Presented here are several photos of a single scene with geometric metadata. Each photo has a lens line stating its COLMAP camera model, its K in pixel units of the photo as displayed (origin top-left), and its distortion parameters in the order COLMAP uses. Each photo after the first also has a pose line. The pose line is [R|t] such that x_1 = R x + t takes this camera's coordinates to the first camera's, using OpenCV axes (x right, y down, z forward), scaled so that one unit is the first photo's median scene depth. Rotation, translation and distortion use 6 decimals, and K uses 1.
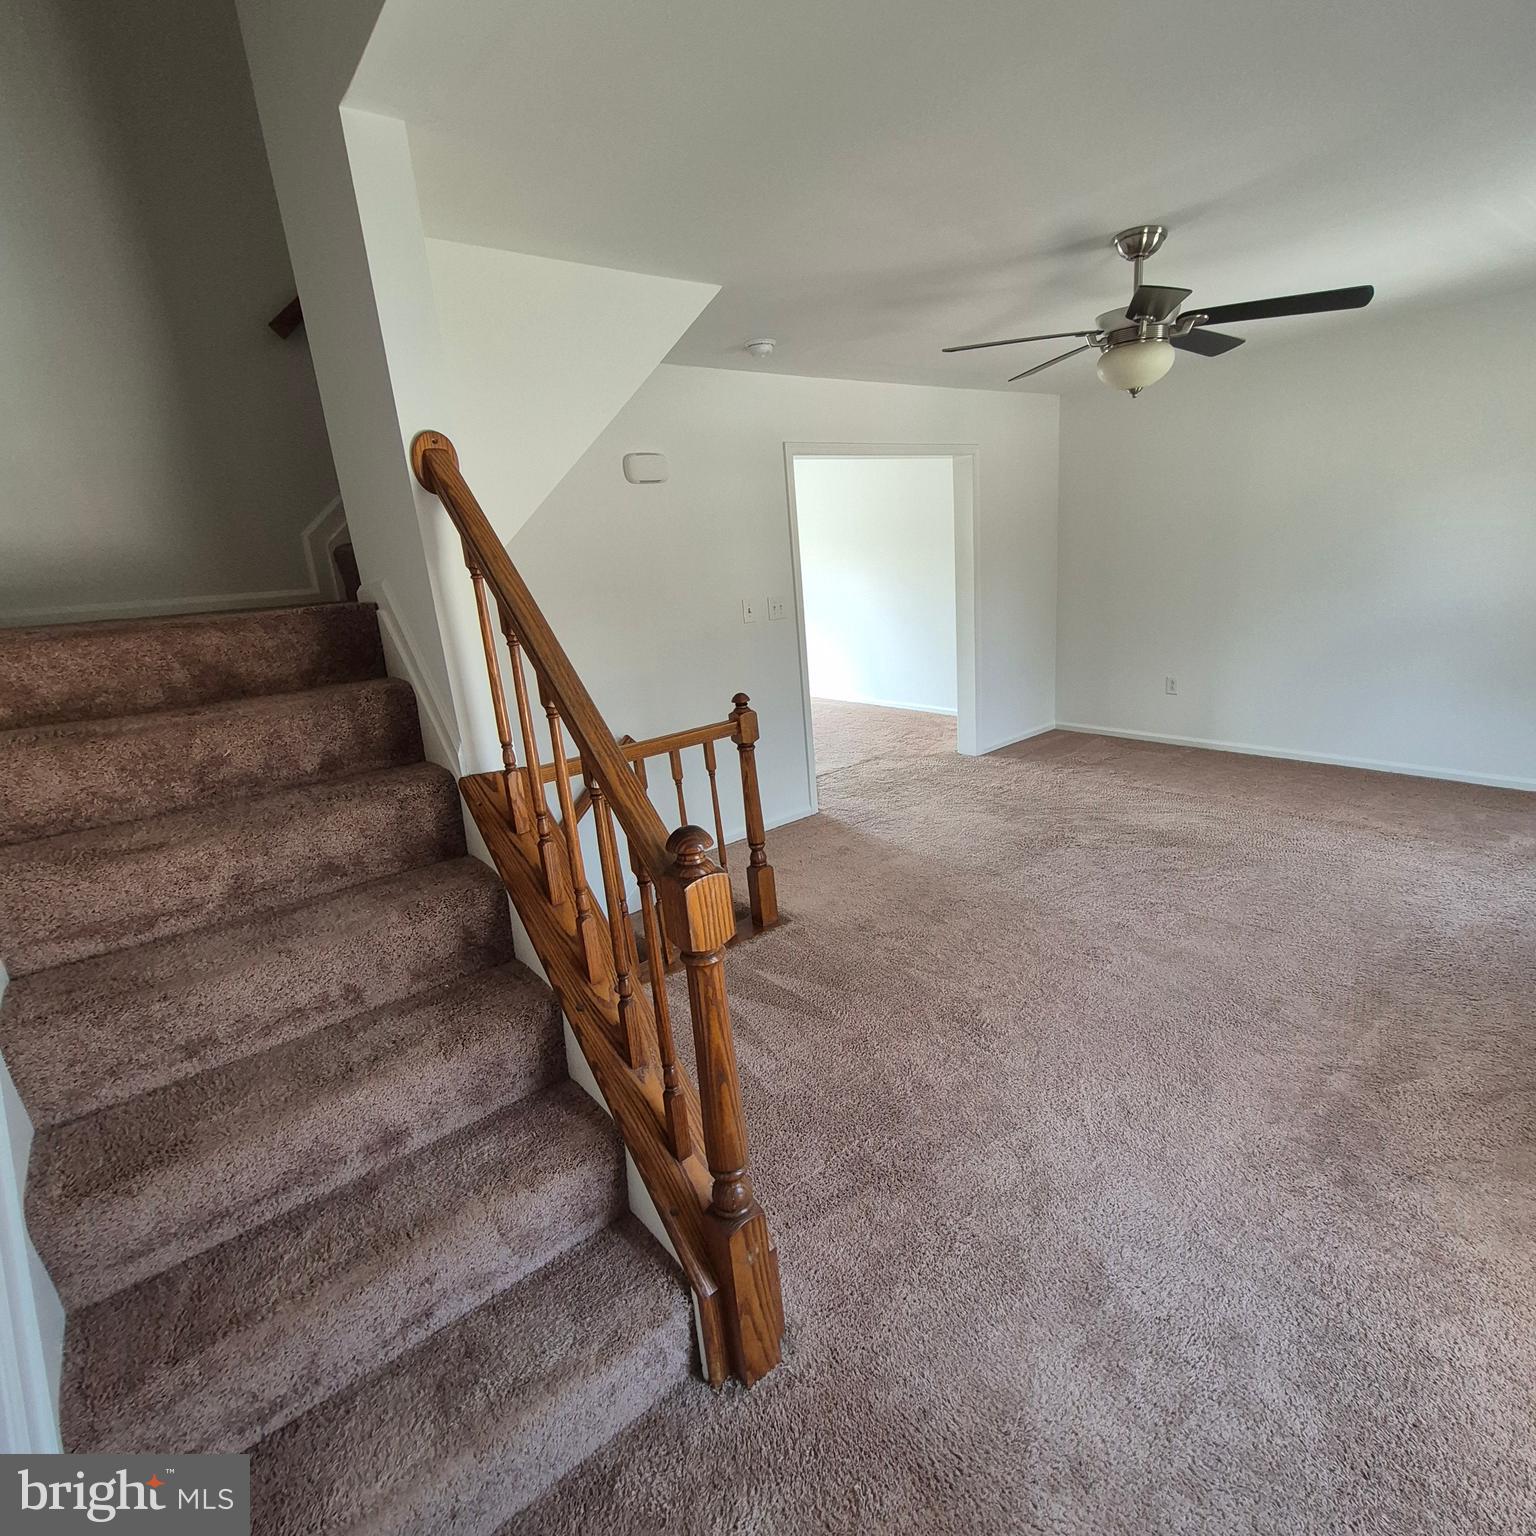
lens RADIAL K [[804.3, 0, 796.9], [0, 804.3, 775.7], [0, 0, 1]] dist [0.007561, -0.008505]
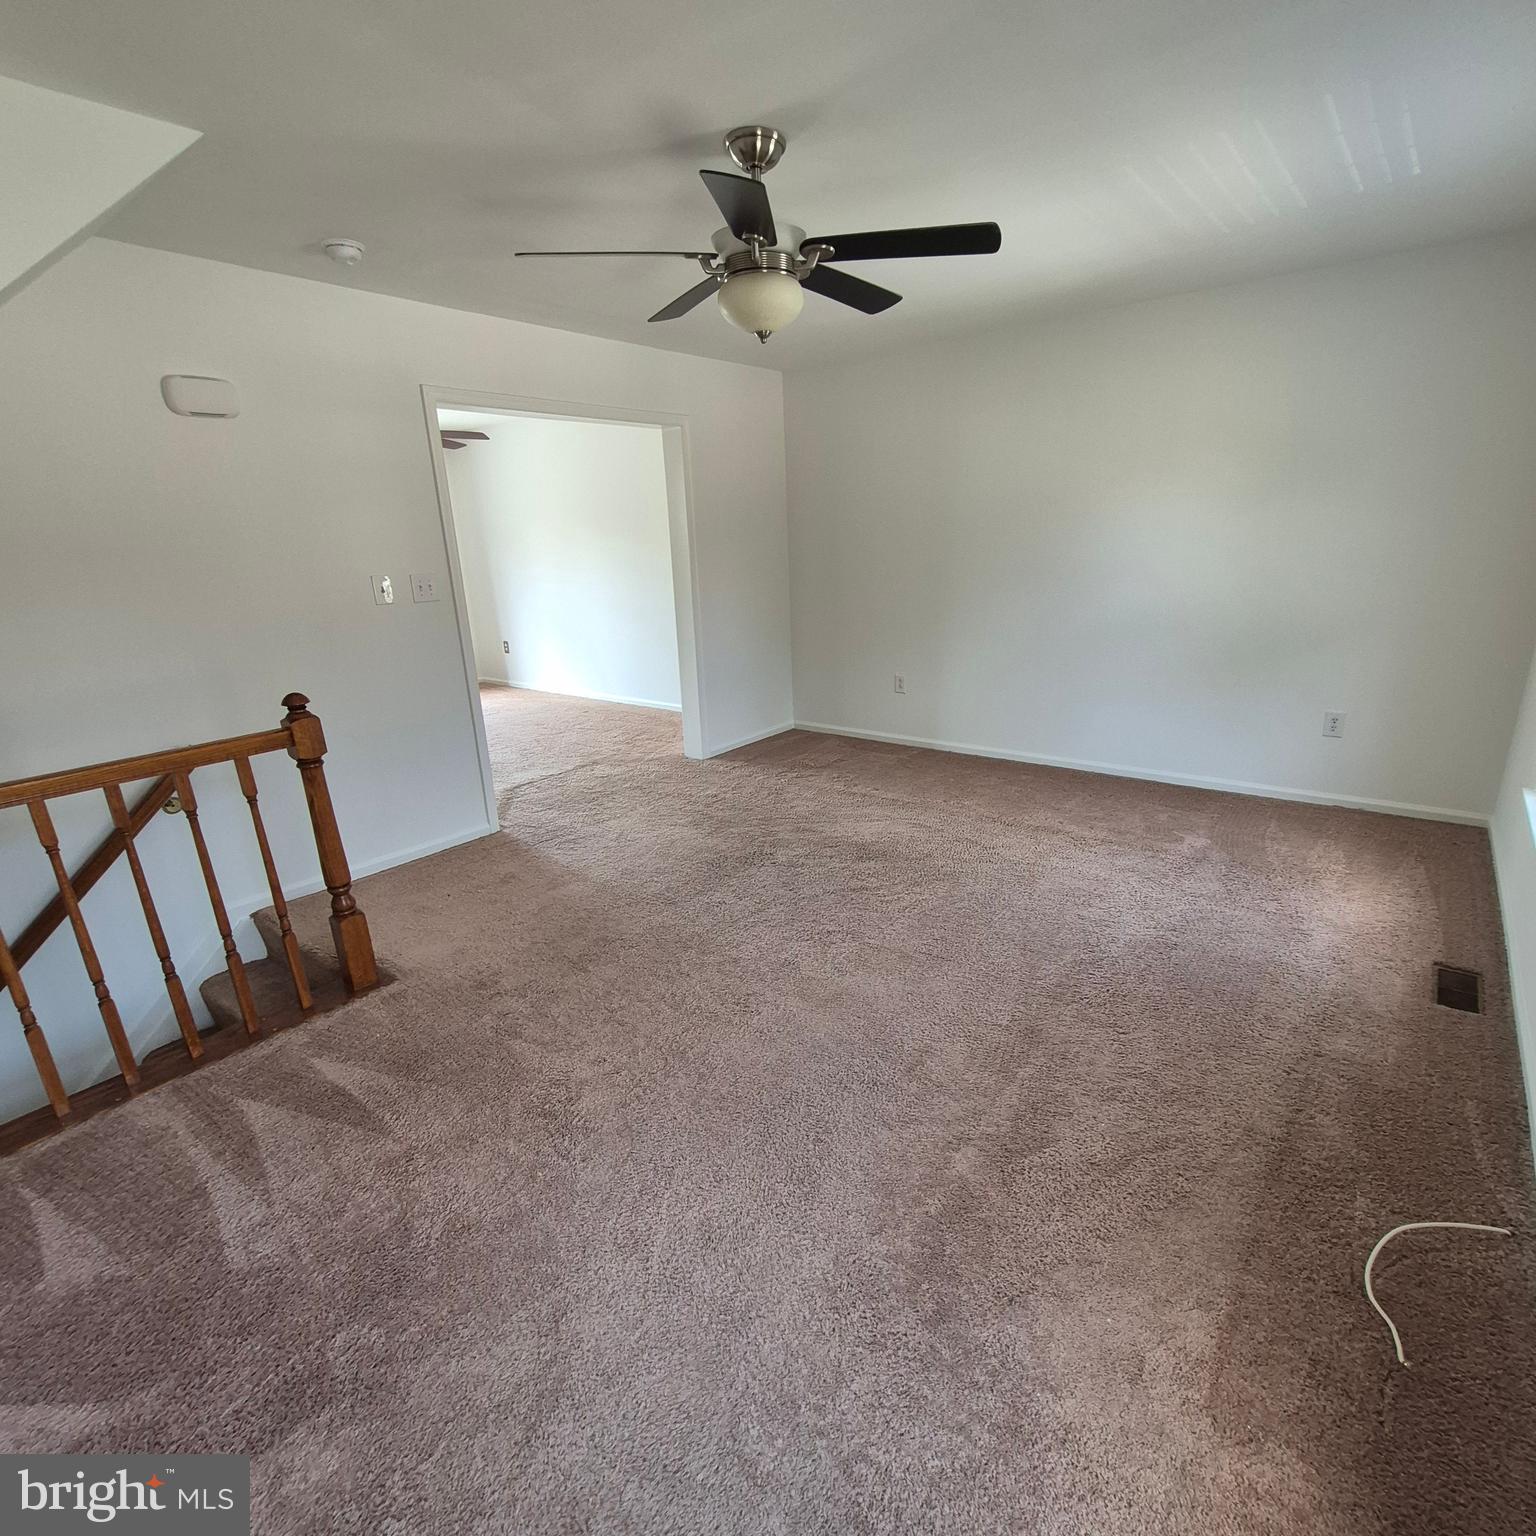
lens RADIAL K [[804.3, 0, 796.9], [0, 804.3, 775.7], [0, 0, 1]] dist [0.007561, -0.008505]
pose [[0.974114, -0.019351, 0.225229, 0.185713], [0.017633, 0.999798, 0.009637, -0.019996], [-0.225370, -0.005416, 0.974258, 0.127572]]
